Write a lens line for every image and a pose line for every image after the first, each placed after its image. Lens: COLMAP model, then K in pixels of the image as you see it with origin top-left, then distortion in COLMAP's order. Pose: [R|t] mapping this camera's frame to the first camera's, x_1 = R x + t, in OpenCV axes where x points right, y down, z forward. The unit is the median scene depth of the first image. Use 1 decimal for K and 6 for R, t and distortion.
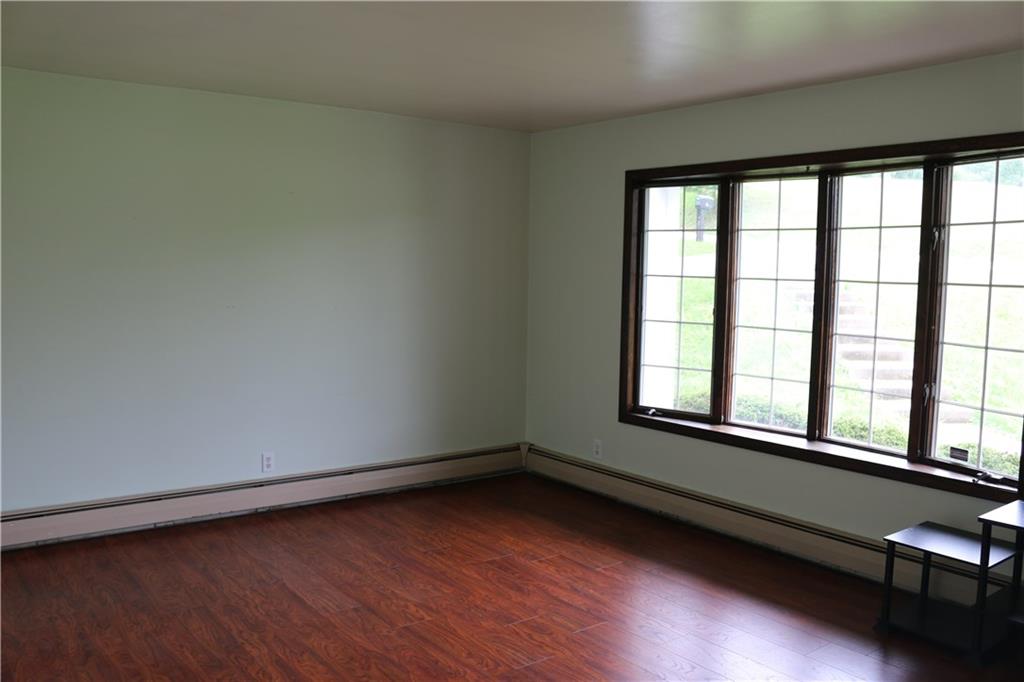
lens RADIAL K [[848.8, 0, 512.0], [0, 848.8, 341.0], [0, 0, 1]] dist [-0.094462, 0.004703]
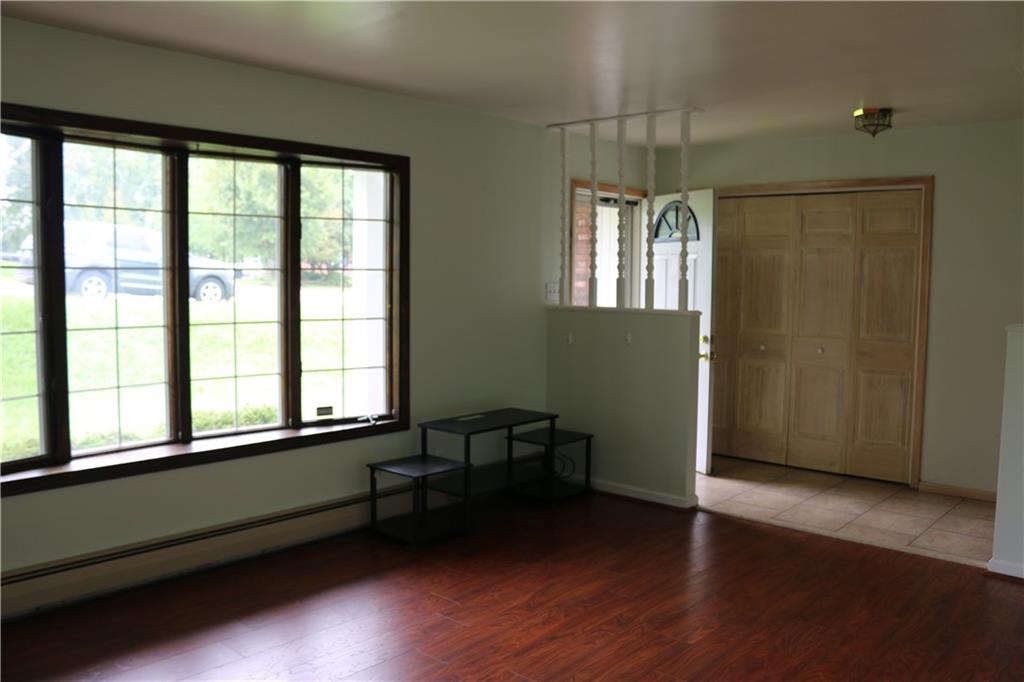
lens RADIAL K [[848.8, 0, 512.0], [0, 848.8, 341.0], [0, 0, 1]] dist [-0.094462, 0.004703]
pose [[-0.194199, -0.096549, 0.976199, -0.605529], [0.068614, 0.991370, 0.111699, -0.070958], [-0.978560, 0.088673, -0.185898, 0.829629]]
